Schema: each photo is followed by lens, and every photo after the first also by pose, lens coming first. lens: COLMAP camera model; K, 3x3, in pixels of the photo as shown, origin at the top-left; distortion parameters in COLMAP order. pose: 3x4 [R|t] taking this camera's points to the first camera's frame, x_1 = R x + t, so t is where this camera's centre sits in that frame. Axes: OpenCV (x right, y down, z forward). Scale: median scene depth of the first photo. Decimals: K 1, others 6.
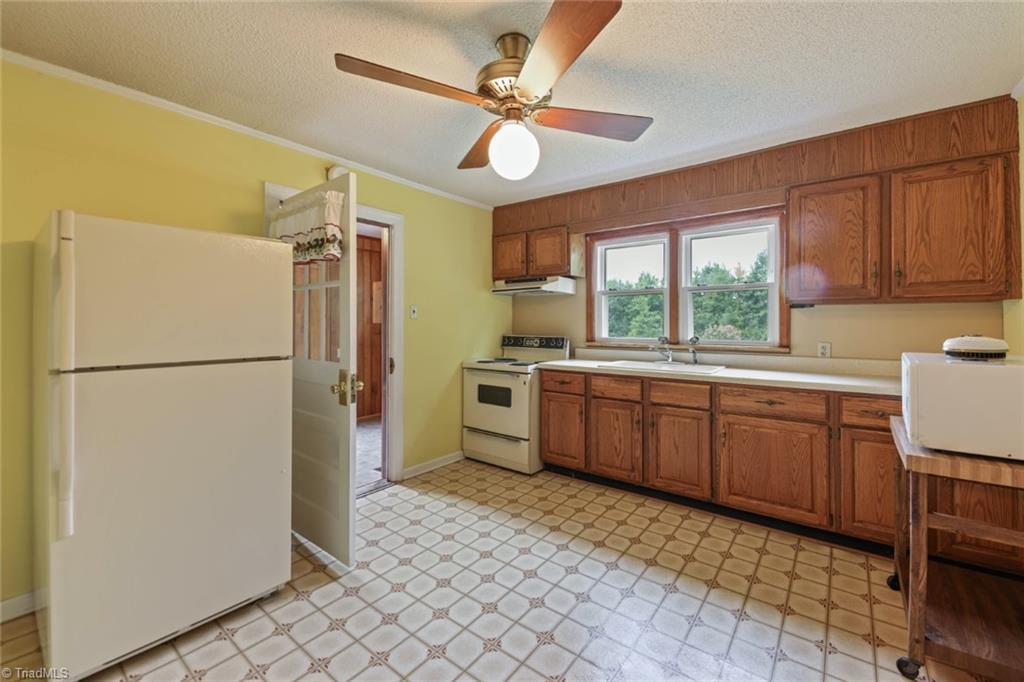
lens RADIAL K [[417.9, 0, 516.3], [0, 417.9, 317.8], [0, 0, 1]] dist [0.008301, -0.004716]
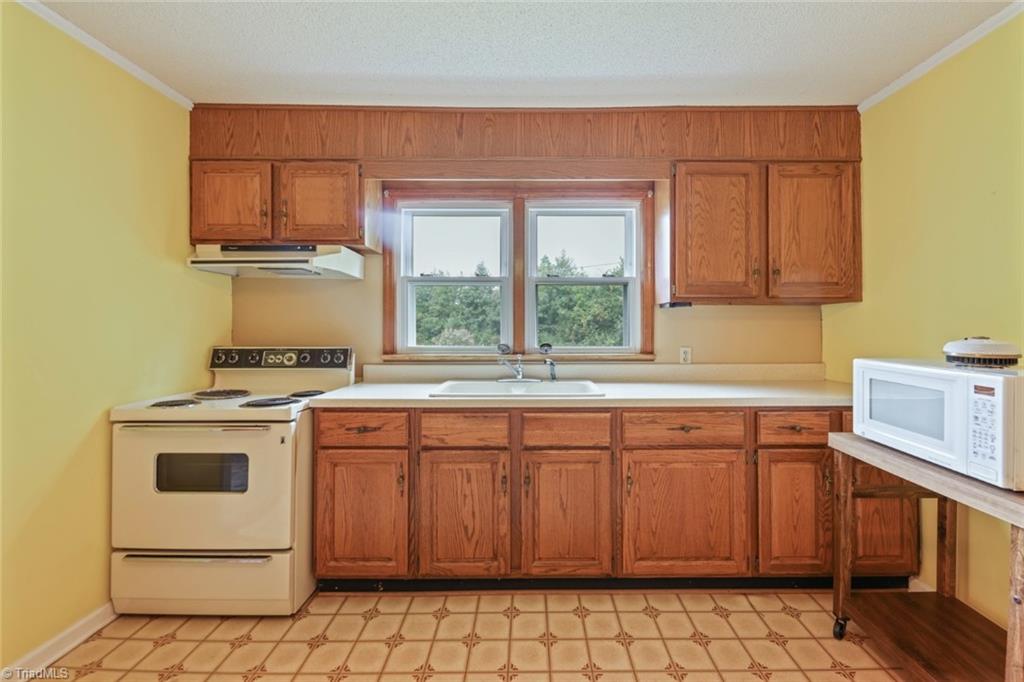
lens RADIAL K [[417.9, 0, 529.8], [0, 417.9, 324.9], [0, 0, 1]] dist [0.008301, -0.004716]
pose [[0.780239, 0.003911, 0.625469, -0.071444], [-0.008163, 0.999959, 0.003930, 0.009760], [-0.625428, -0.008172, 0.780239, 0.445735]]
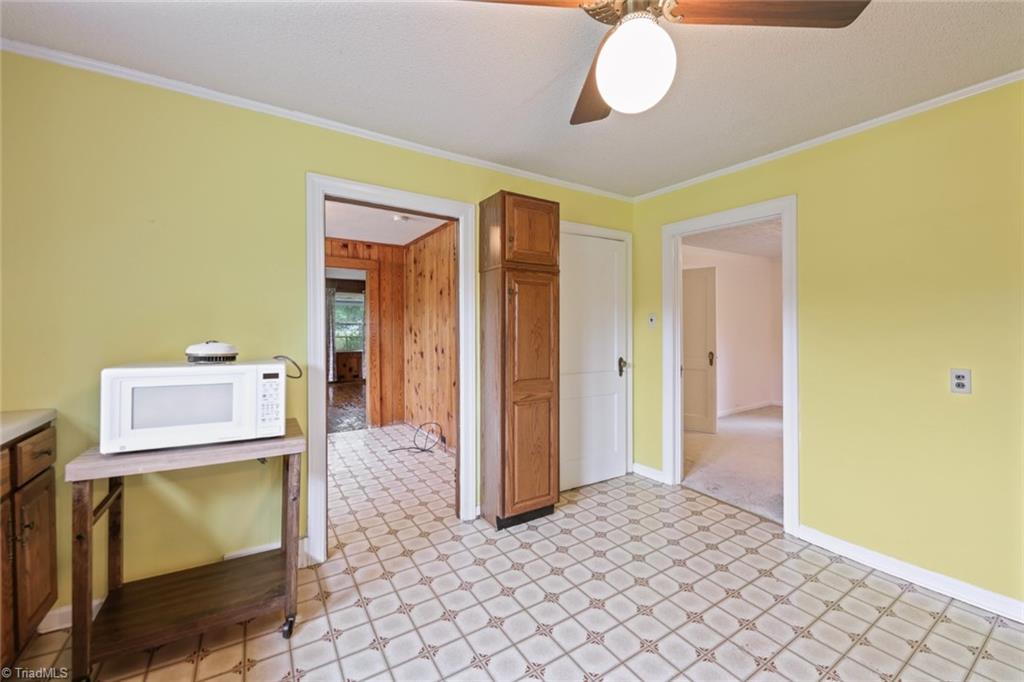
lens RADIAL K [[417.9, 0, 541.3], [0, 417.9, 322.7], [0, 0, 1]] dist [0.008301, -0.004716]
pose [[-0.958097, 0.003336, 0.286424, -0.032990], [-0.004880, 0.999597, -0.027966, 0.008907], [-0.286402, -0.028192, -0.957695, 0.893219]]
